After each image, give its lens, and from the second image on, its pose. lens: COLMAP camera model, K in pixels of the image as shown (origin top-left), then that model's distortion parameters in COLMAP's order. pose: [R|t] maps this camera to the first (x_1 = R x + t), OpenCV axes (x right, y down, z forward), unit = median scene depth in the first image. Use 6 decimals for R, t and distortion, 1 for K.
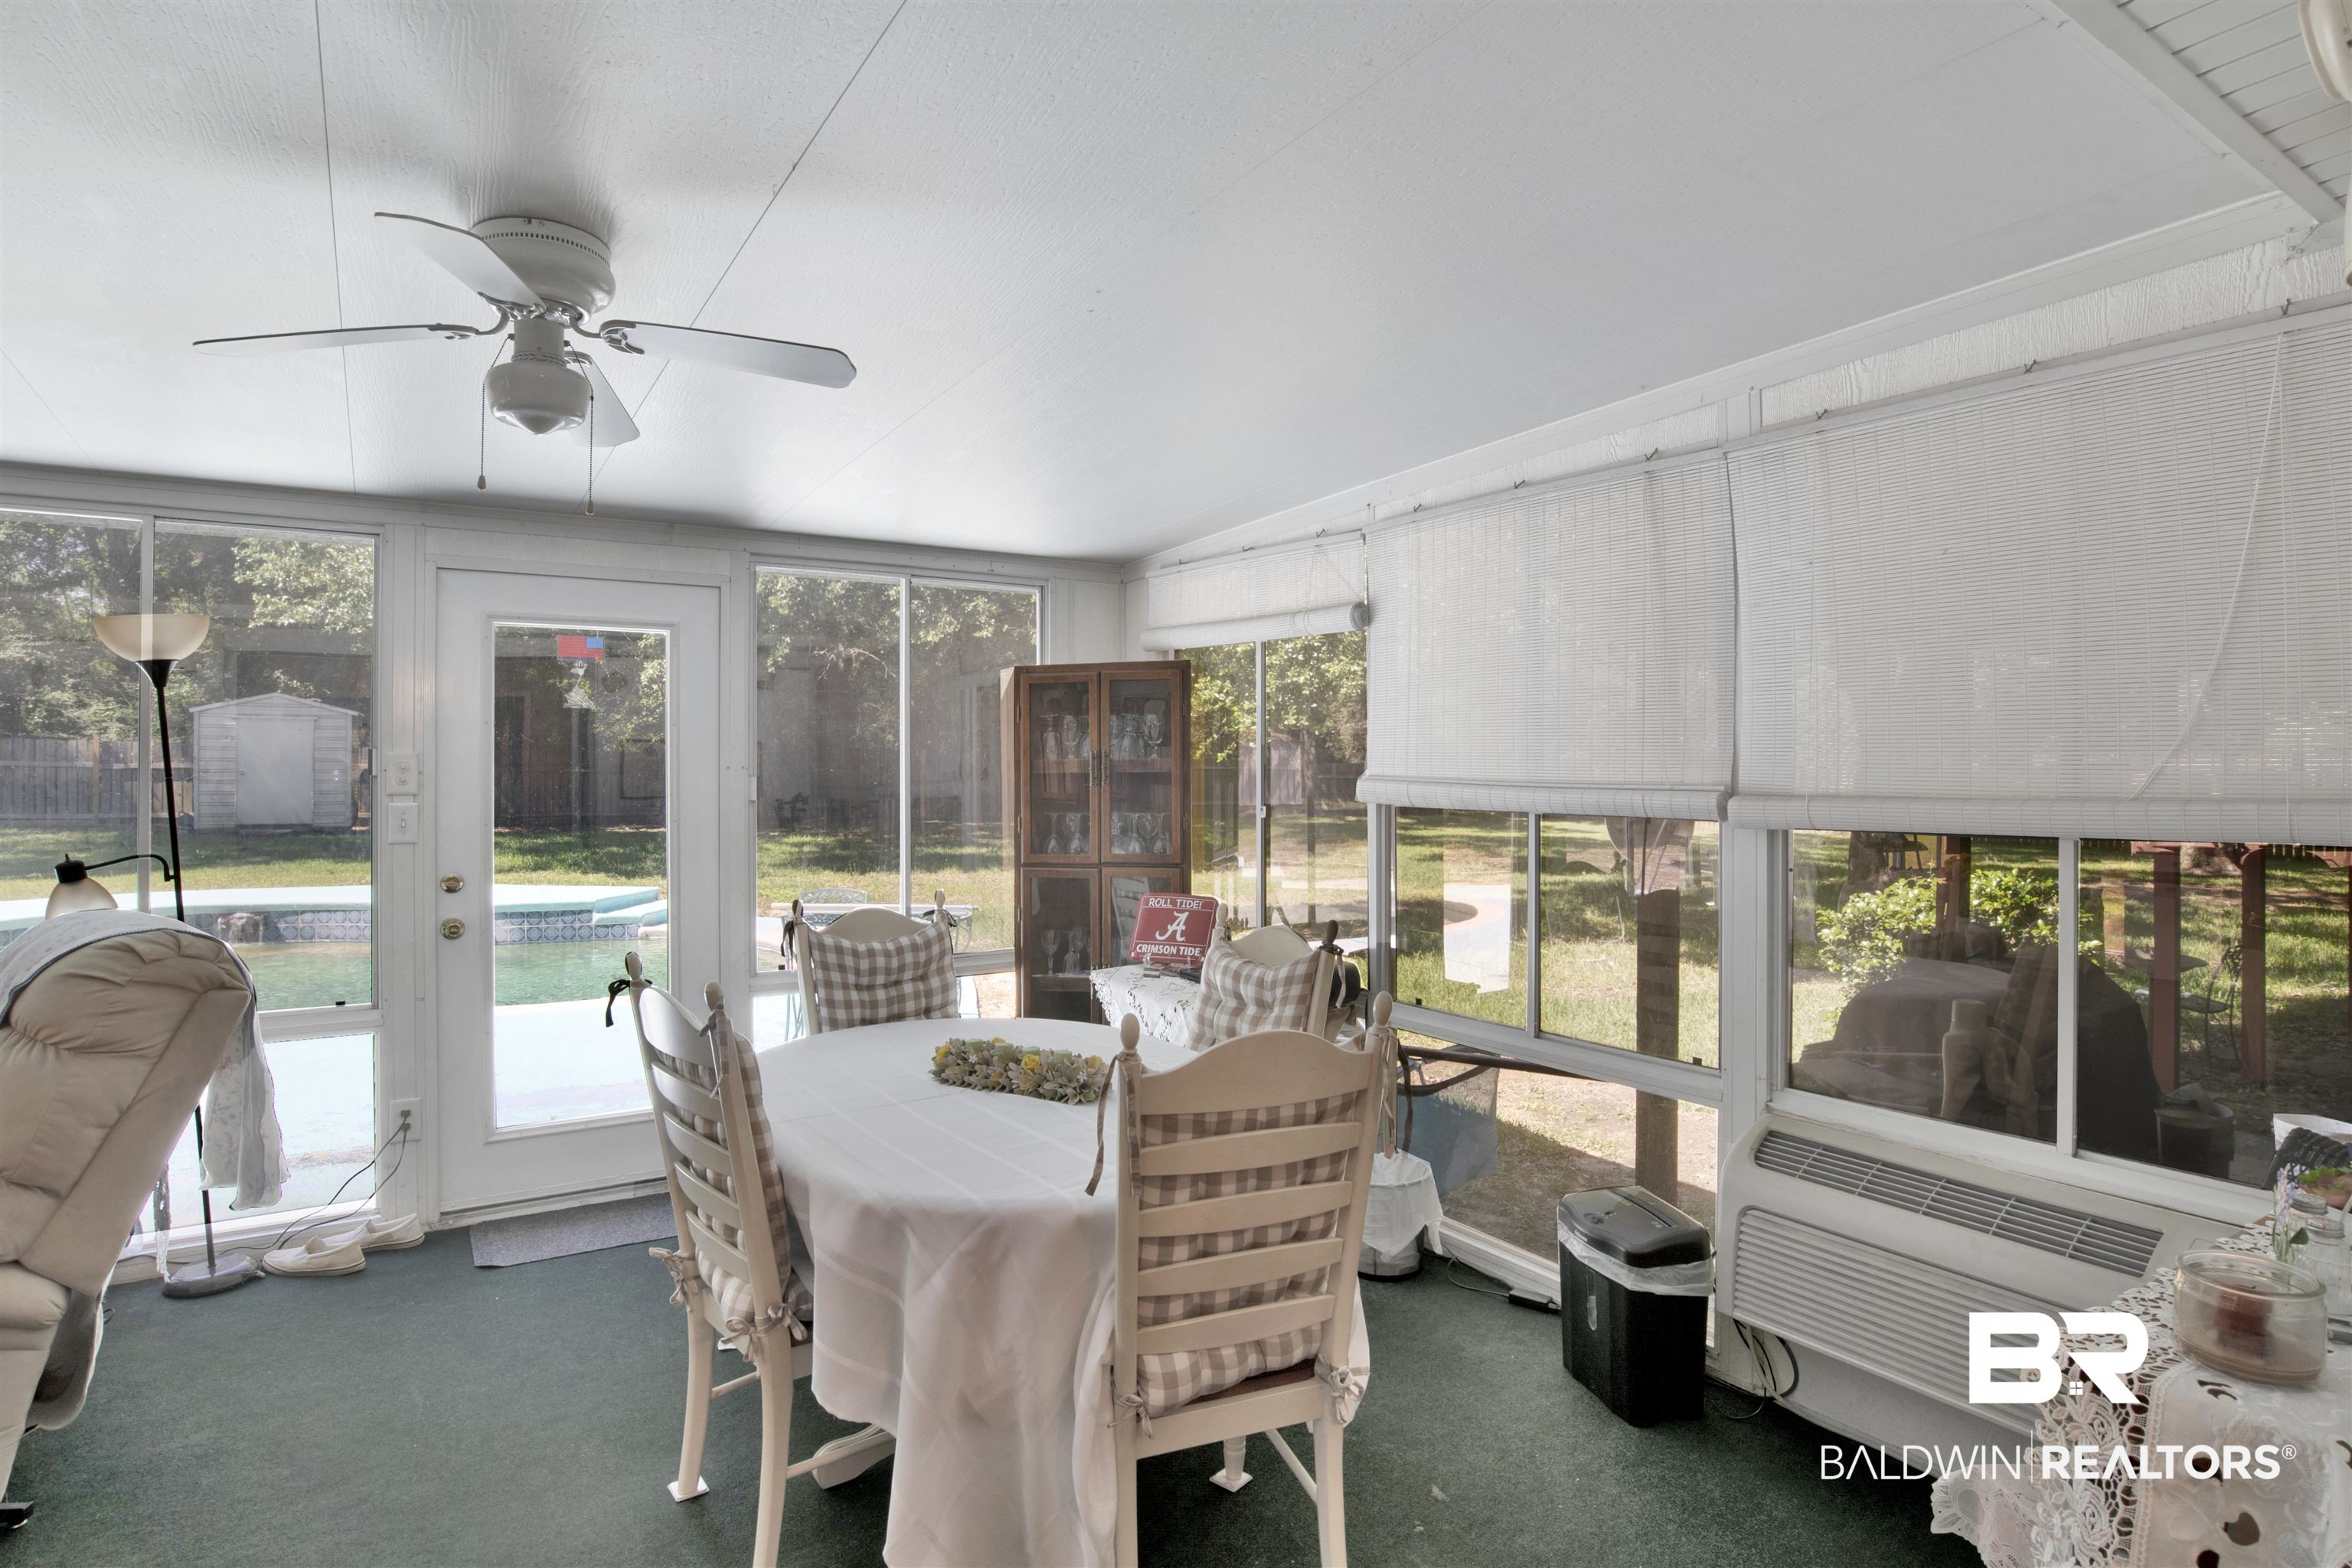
lens RADIAL K [[1241.5, 0, 1176.0], [0, 1241.5, 784.0], [0, 0, 1]] dist [-0.050110, 0.000956]
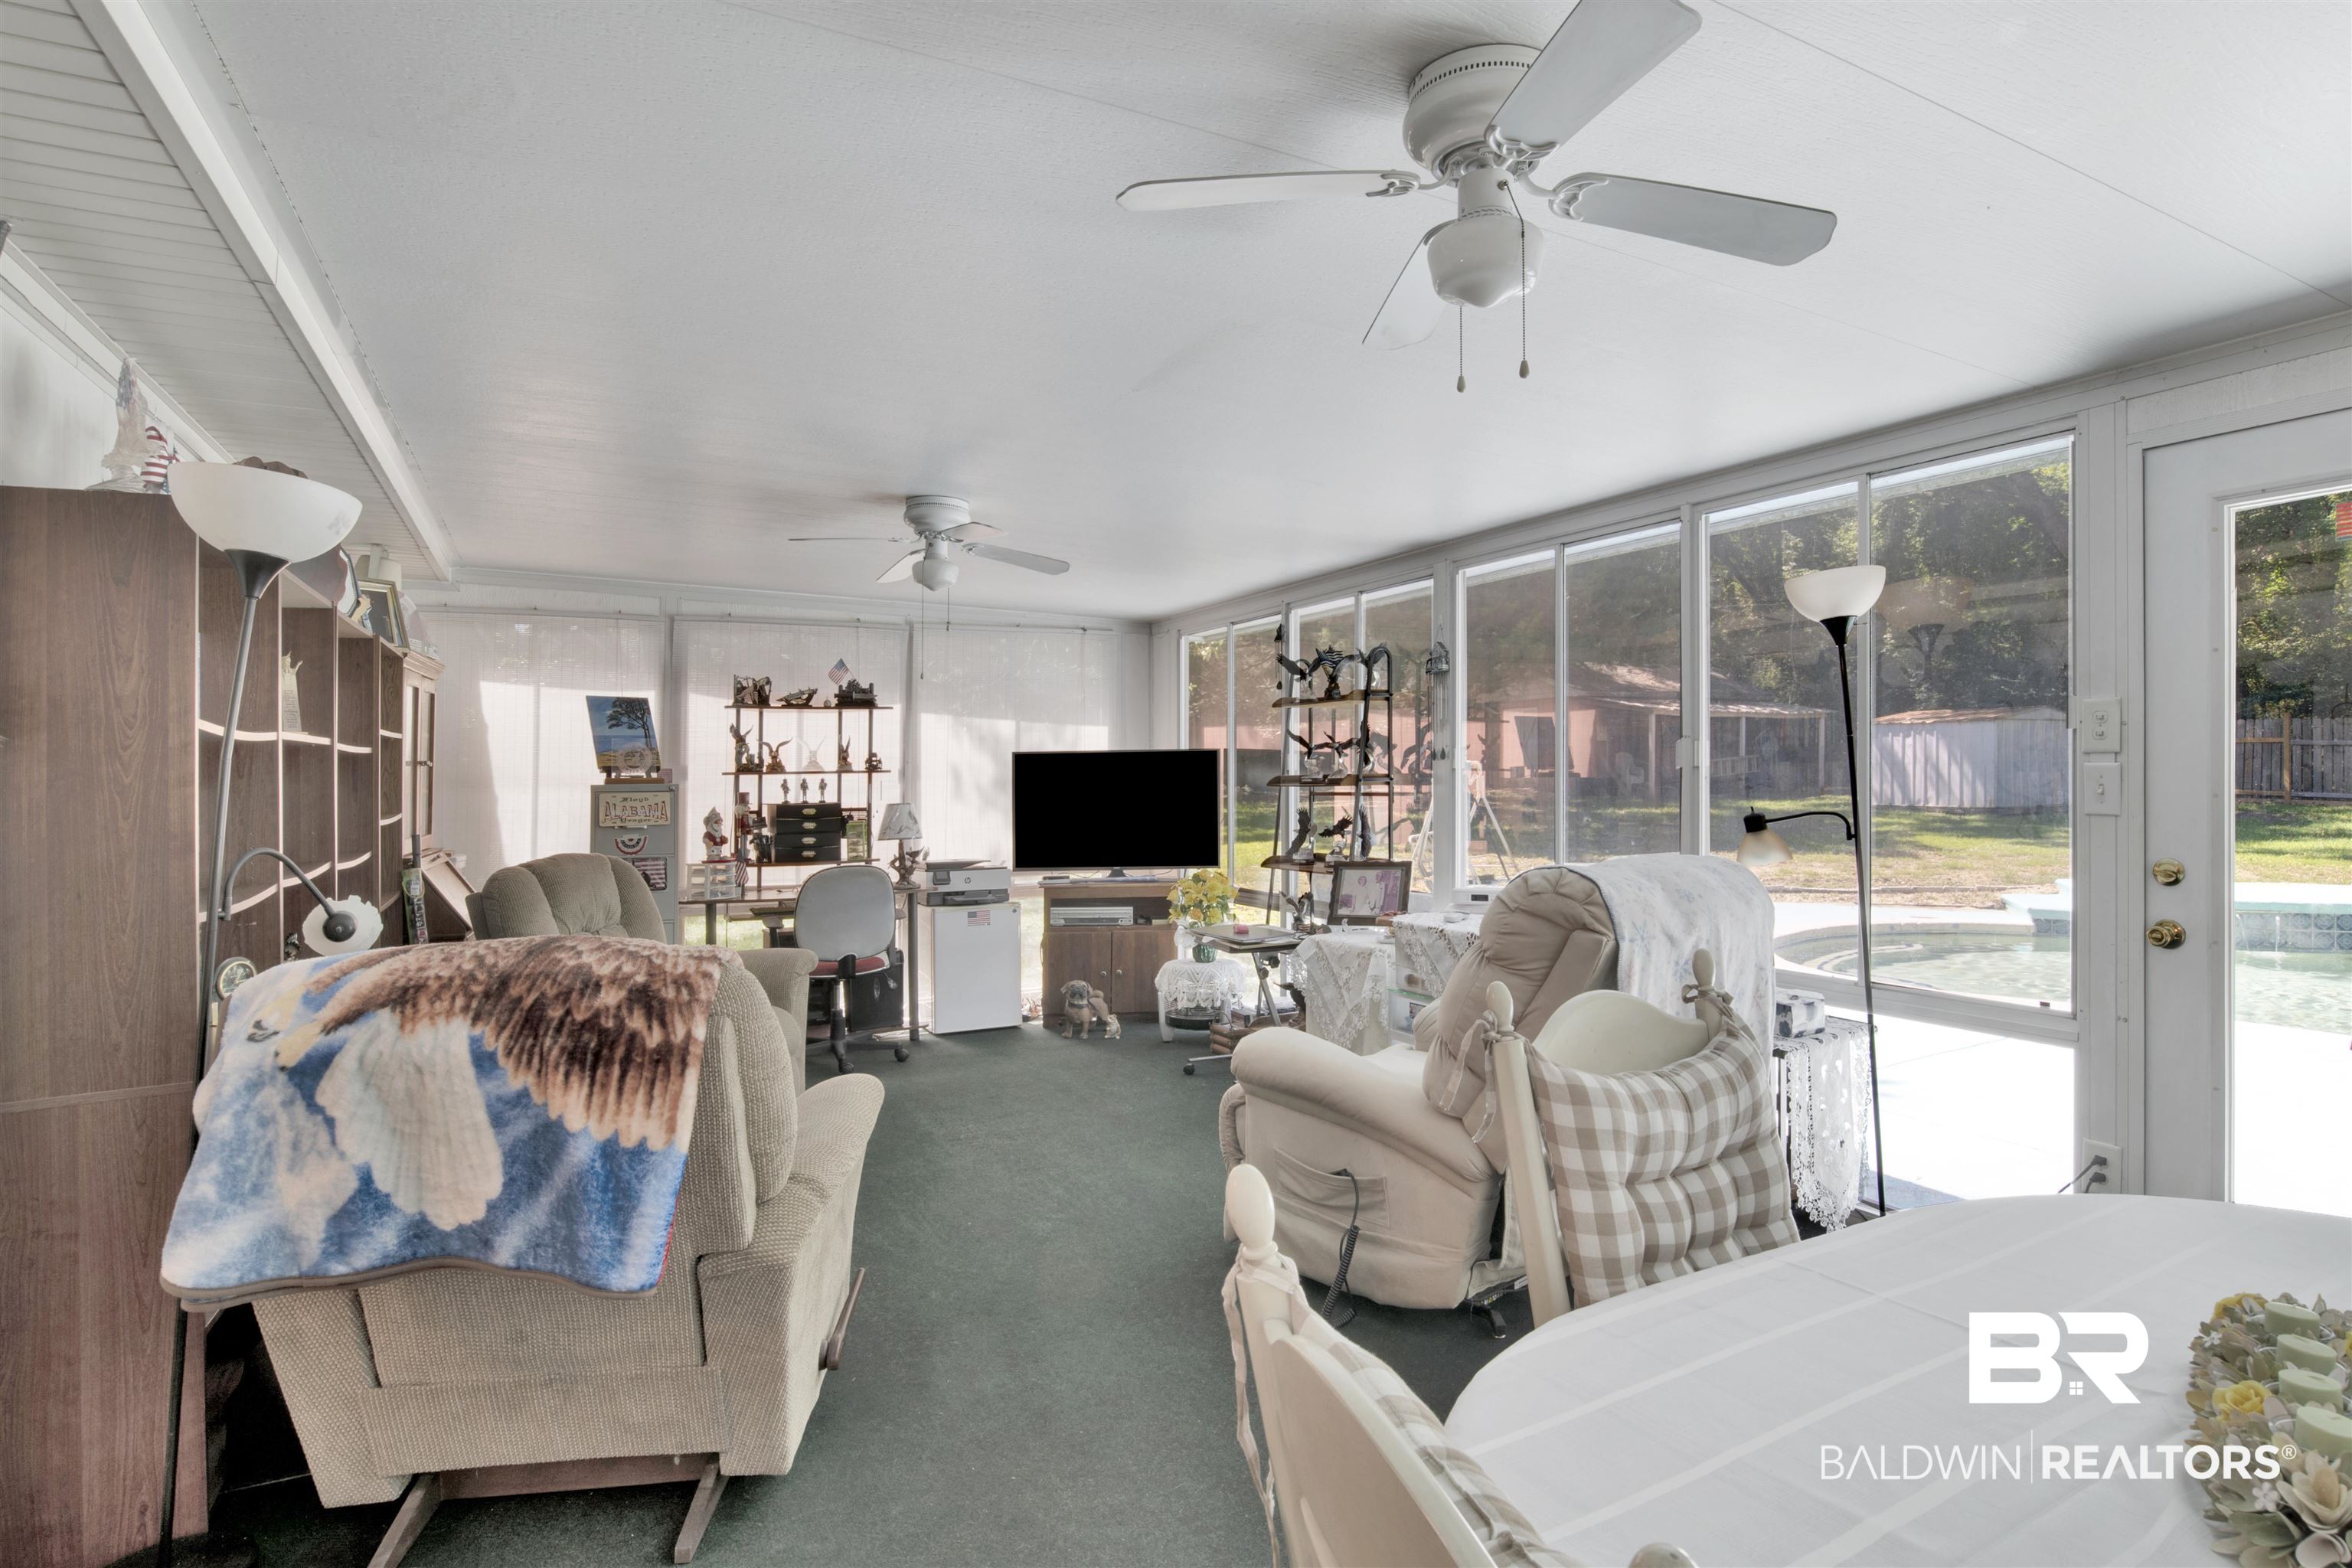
lens RADIAL K [[1231.8, 0, 1177.7], [0, 1231.8, 768.0], [0, 0, 1]] dist [-0.070439, 0.030126]
pose [[-0.135167, 0.005404, -0.990808, 0.319245], [-0.001728, 0.999982, 0.005689, 0.024704], [0.990821, 0.002482, -0.135155, 0.814040]]
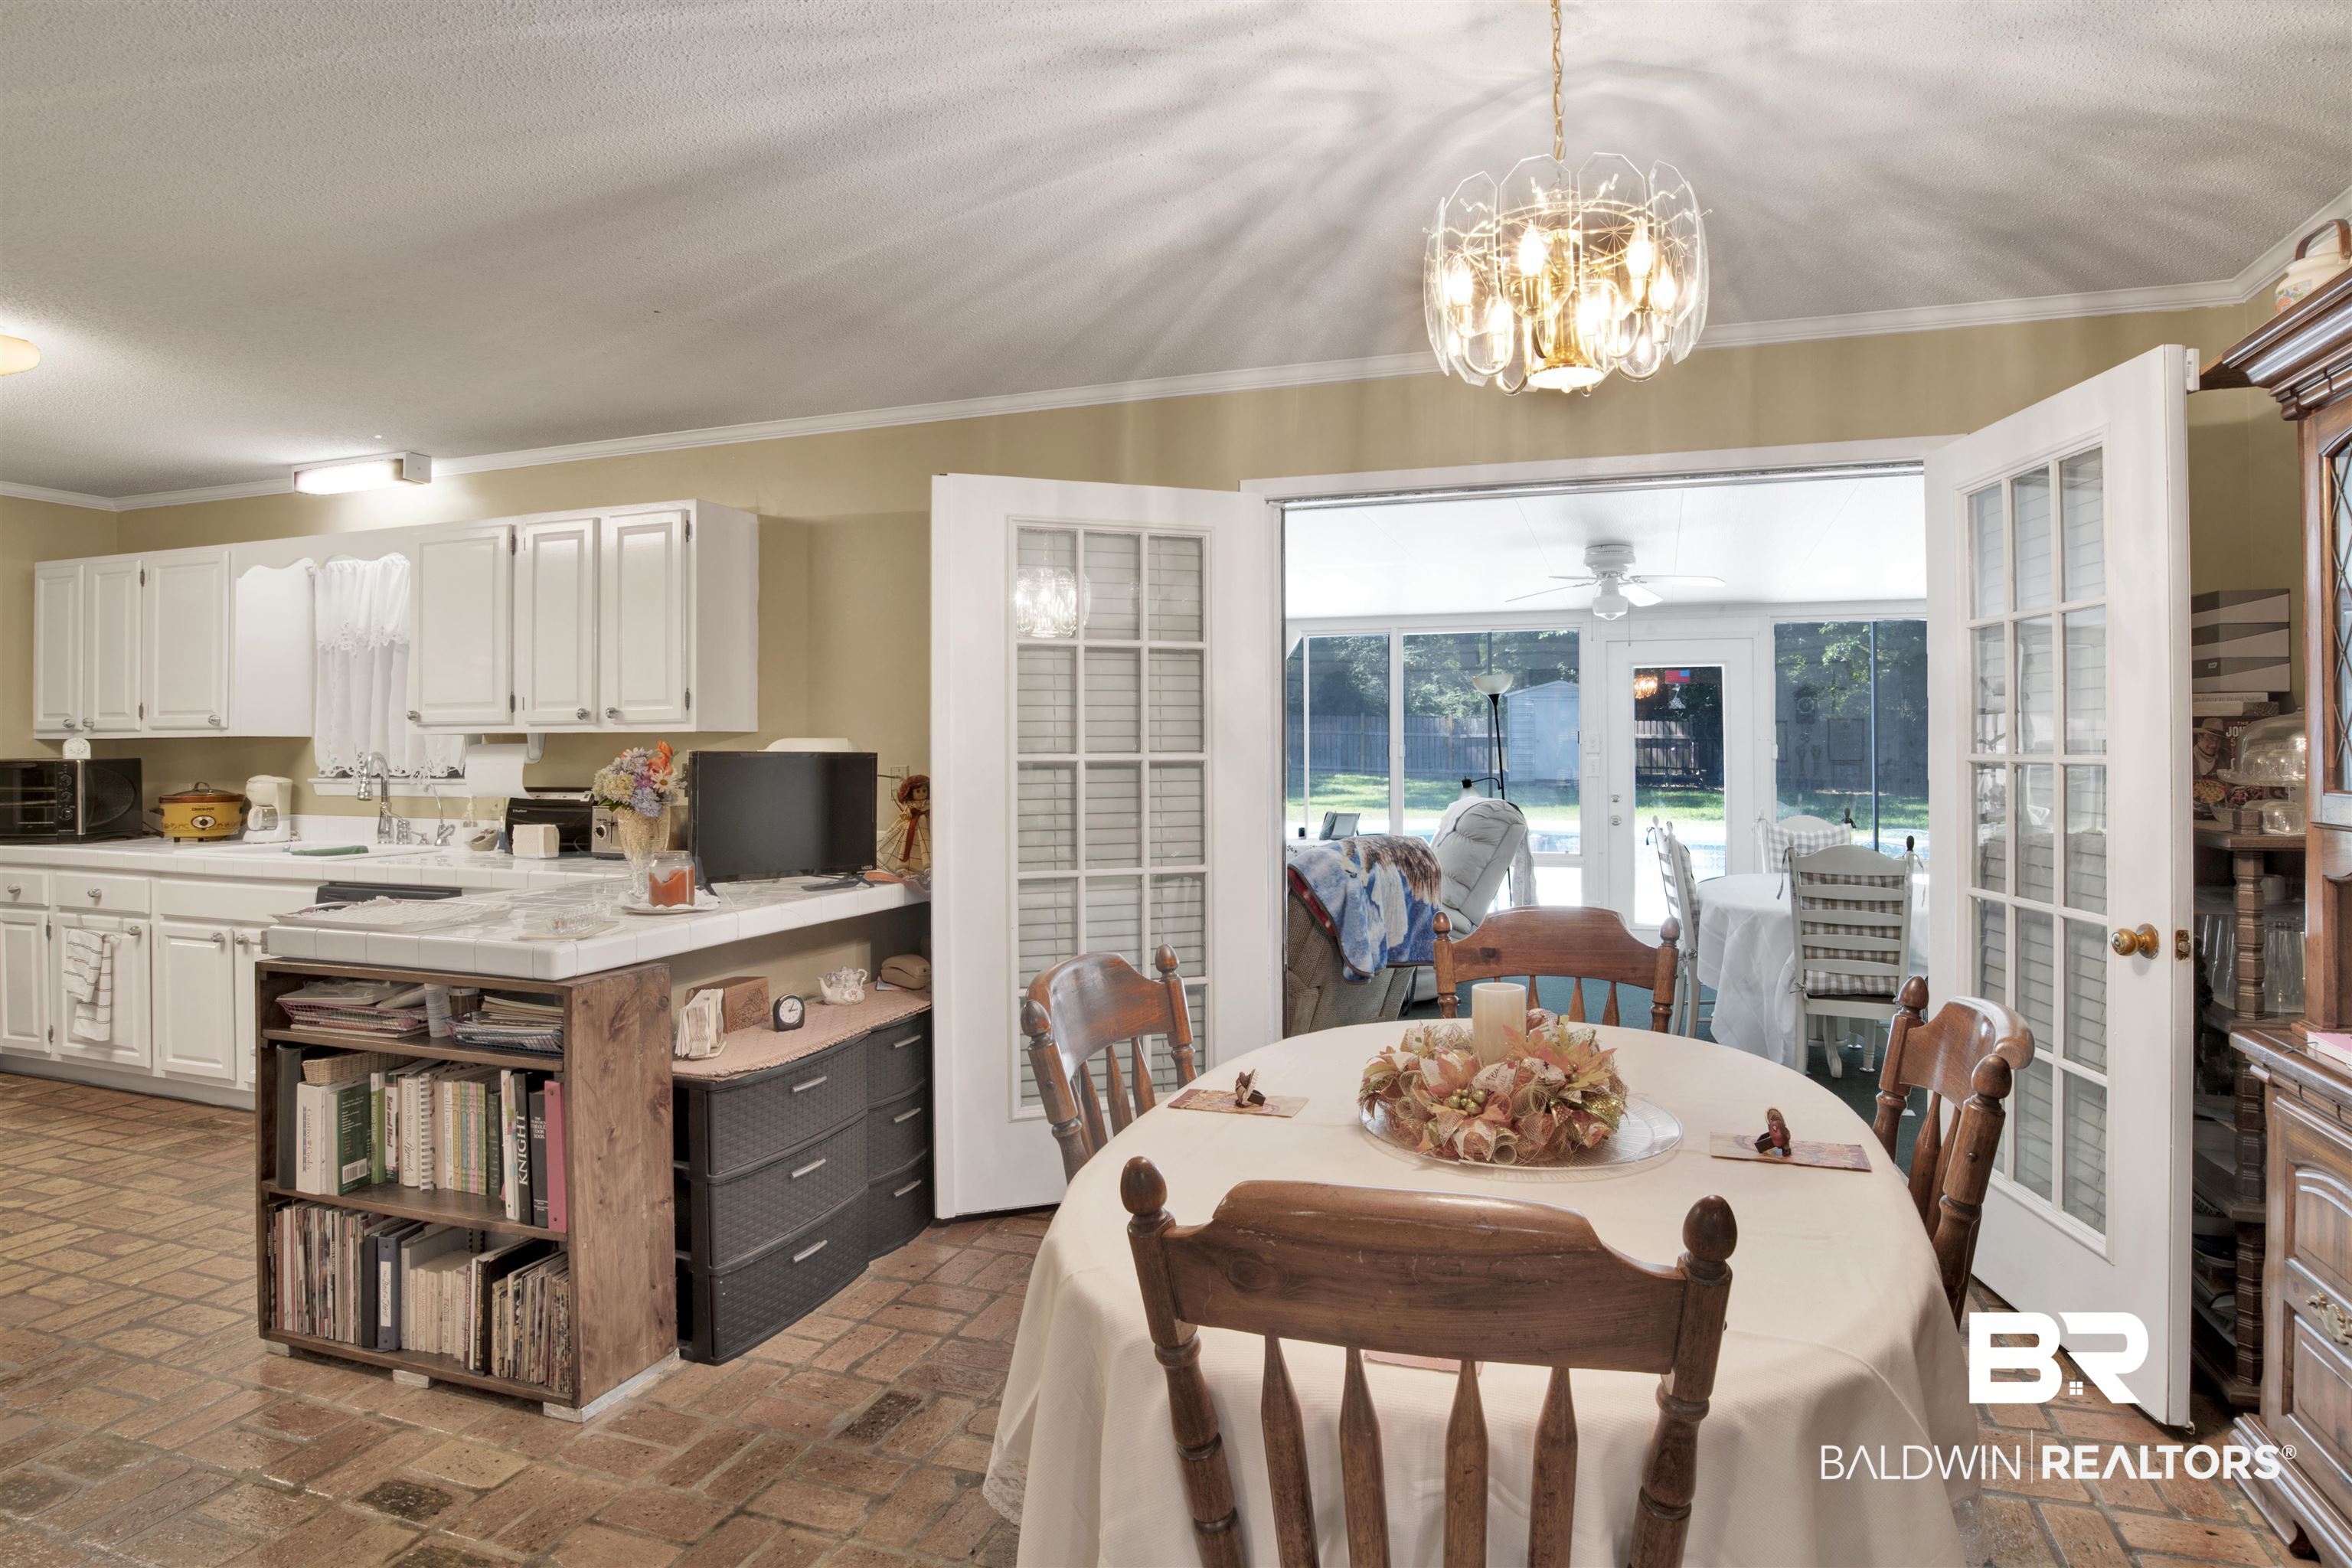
lens RADIAL K [[1216.6, 0, 1264.9], [0, 1216.6, 743.3], [0, 0, 1]] dist [-0.057777, 0.014838]
pose [[0.633558, -0.002007, -0.773693, 0.903605], [-0.002713, 0.999985, -0.004815, 0.007947], [0.773691, 0.005149, 0.633543, -1.100861]]
